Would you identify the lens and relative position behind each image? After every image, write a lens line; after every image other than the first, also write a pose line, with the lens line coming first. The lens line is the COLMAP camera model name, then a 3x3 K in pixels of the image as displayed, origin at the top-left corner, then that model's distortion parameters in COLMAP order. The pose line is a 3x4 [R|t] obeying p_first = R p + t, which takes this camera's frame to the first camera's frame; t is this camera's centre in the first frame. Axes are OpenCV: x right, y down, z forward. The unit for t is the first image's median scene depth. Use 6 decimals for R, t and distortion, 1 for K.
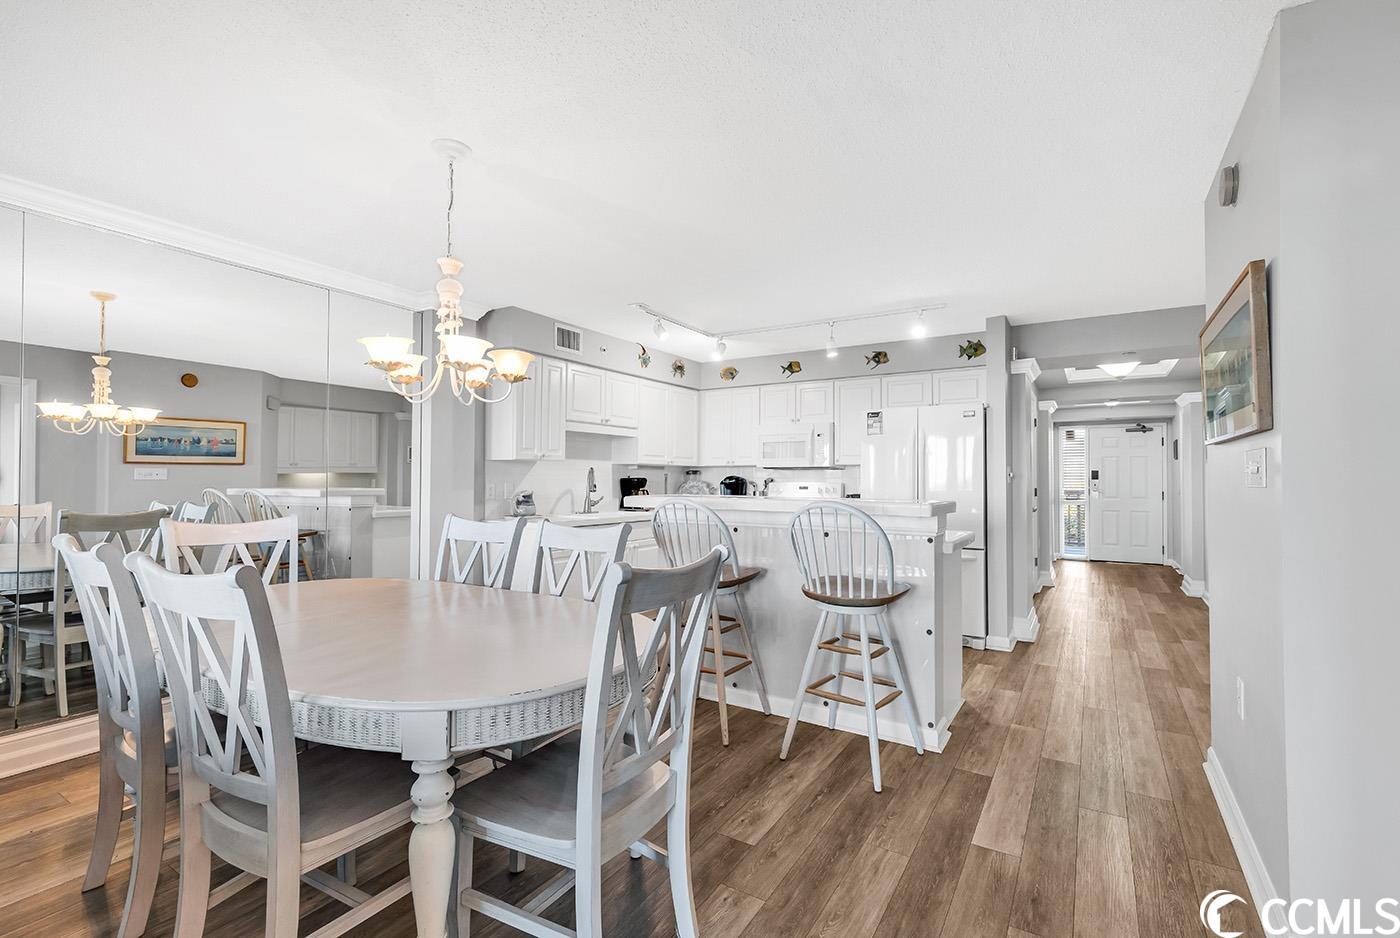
lens RADIAL K [[651.0, 0, 695.4], [0, 651.0, 474.1], [0, 0, 1]] dist [0.004264, 0.001439]
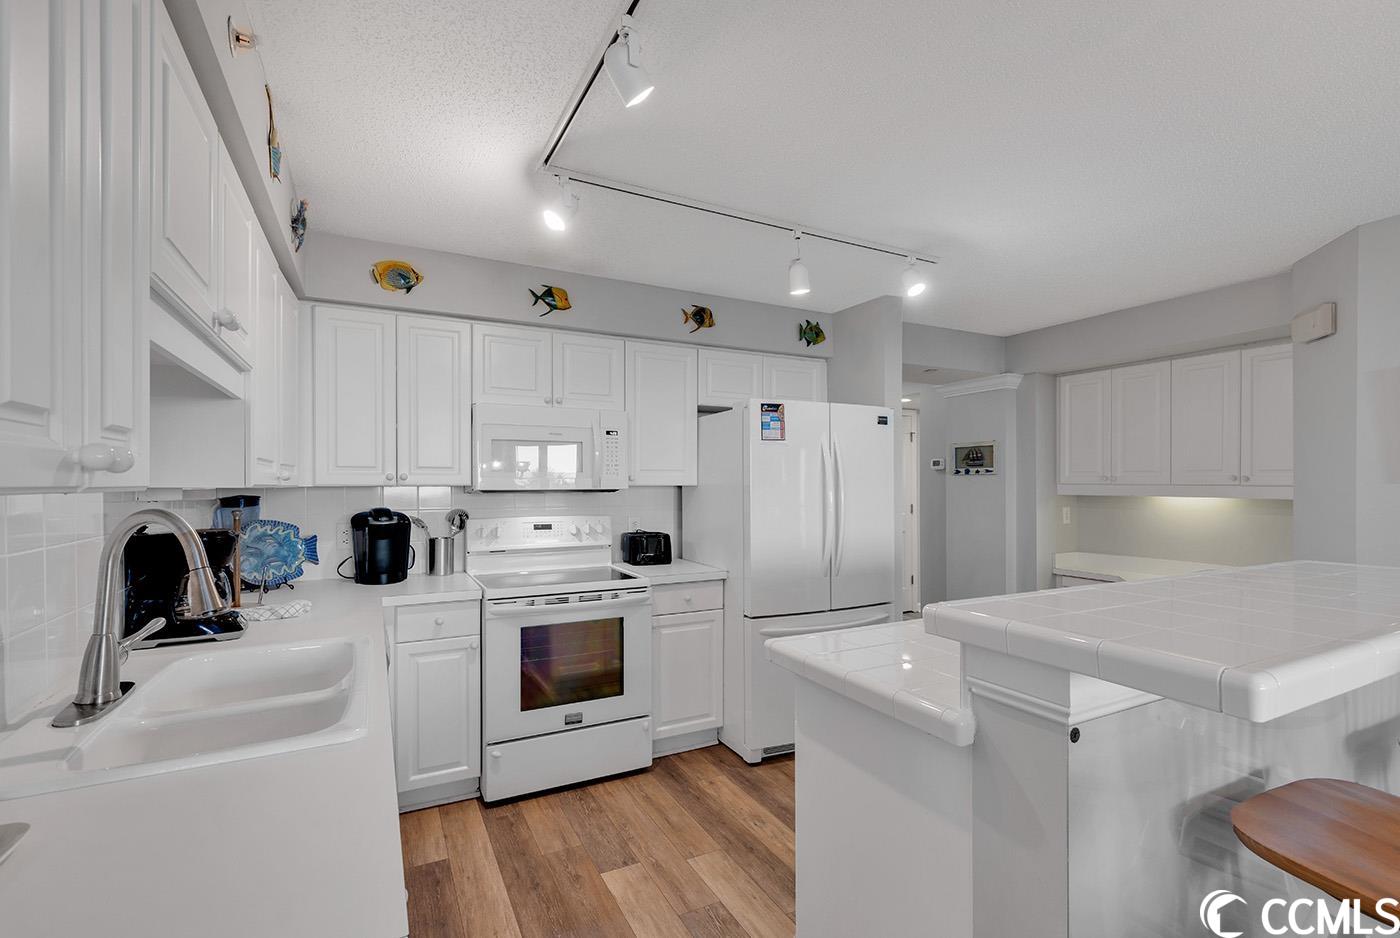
lens RADIAL K [[651.0, 0, 706.1], [0, 651.0, 477.2], [0, 0, 1]] dist [0.004264, 0.001439]
pose [[0.479276, 0.003797, 0.877656, -0.252450], [-0.006599, 0.999978, -0.000722, -0.021313], [-0.877639, -0.005446, 0.479291, 0.650318]]
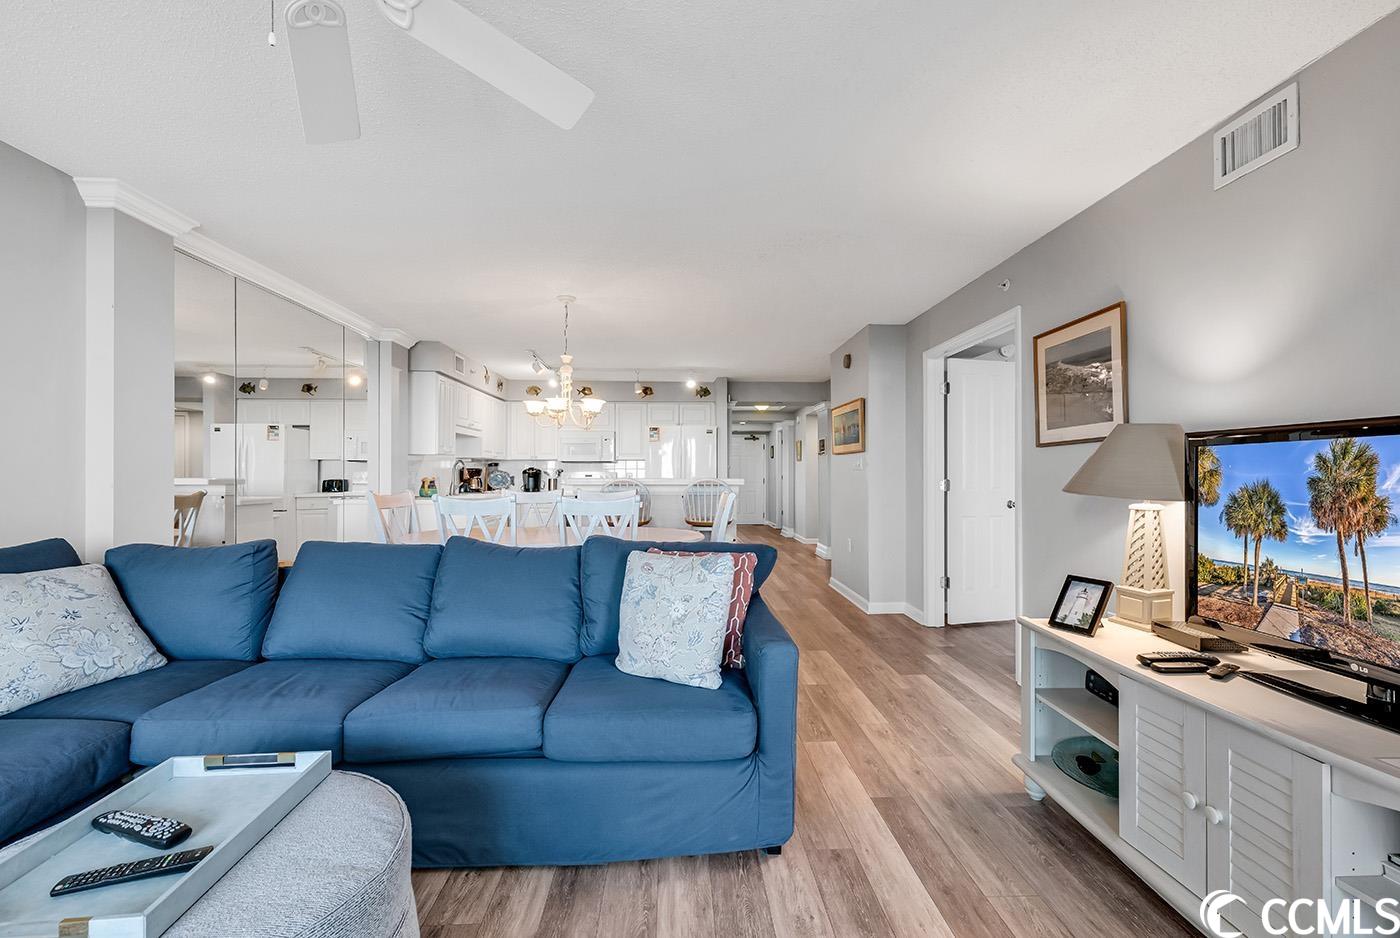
lens RADIAL K [[651.0, 0, 731.0], [0, 651.0, 473.6], [0, 0, 1]] dist [0.004264, 0.001439]
pose [[0.801554, -0.002851, 0.597916, -0.454648], [-0.002639, 0.999962, 0.008307, 0.003990], [-0.597917, -0.008236, 0.801516, -0.339269]]
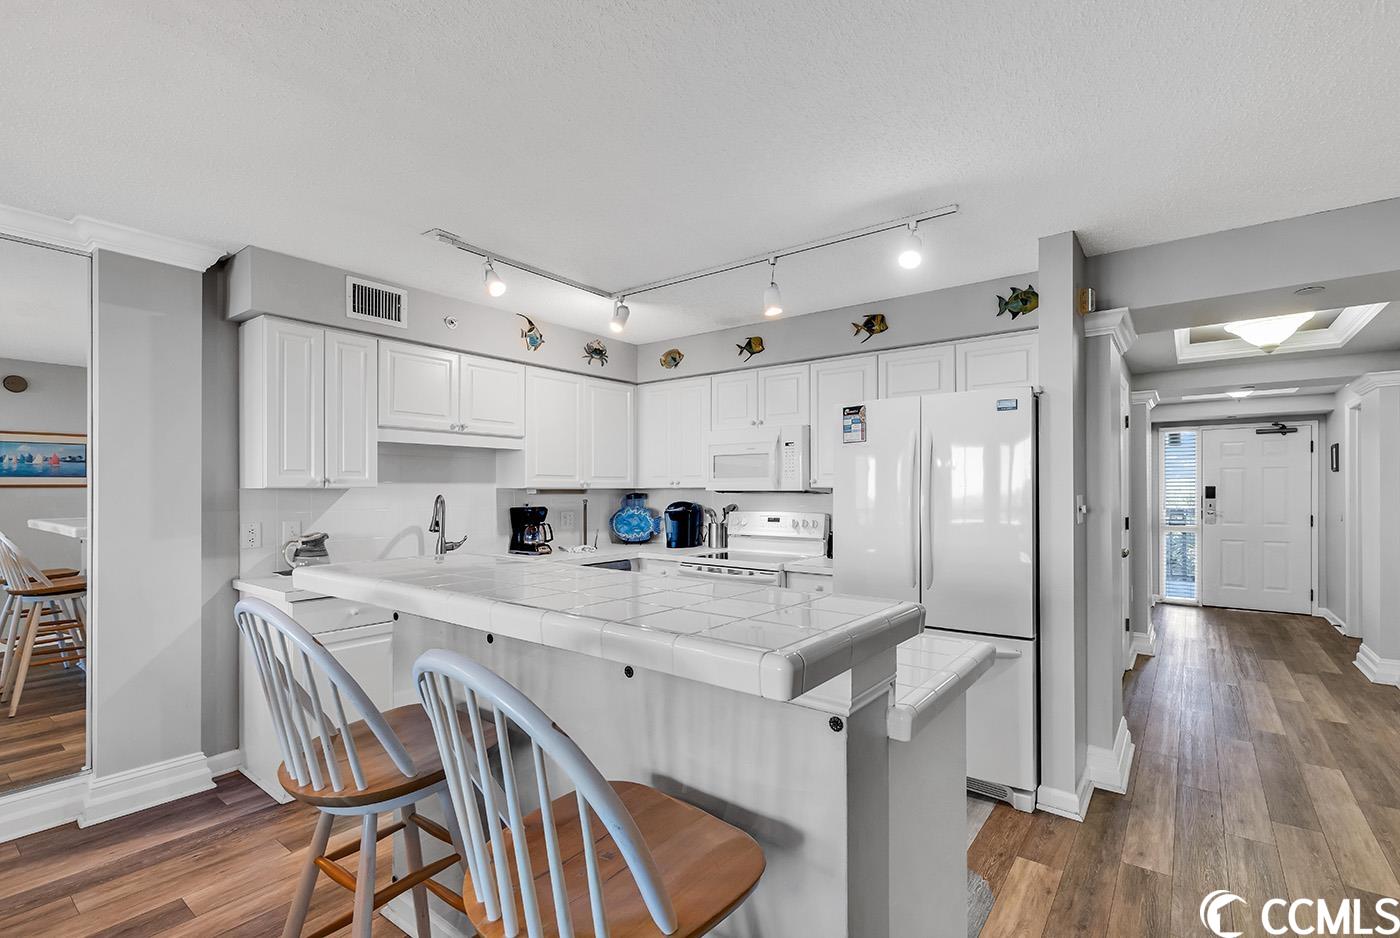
lens RADIAL K [[651.0, 0, 694.4], [0, 651.0, 492.3], [0, 0, 1]] dist [0.004264, 0.001439]
pose [[0.994759, -0.003344, -0.102195, 0.160011], [0.004820, 0.999888, 0.014199, -0.019392], [0.102136, -0.014617, 0.994663, 0.311103]]
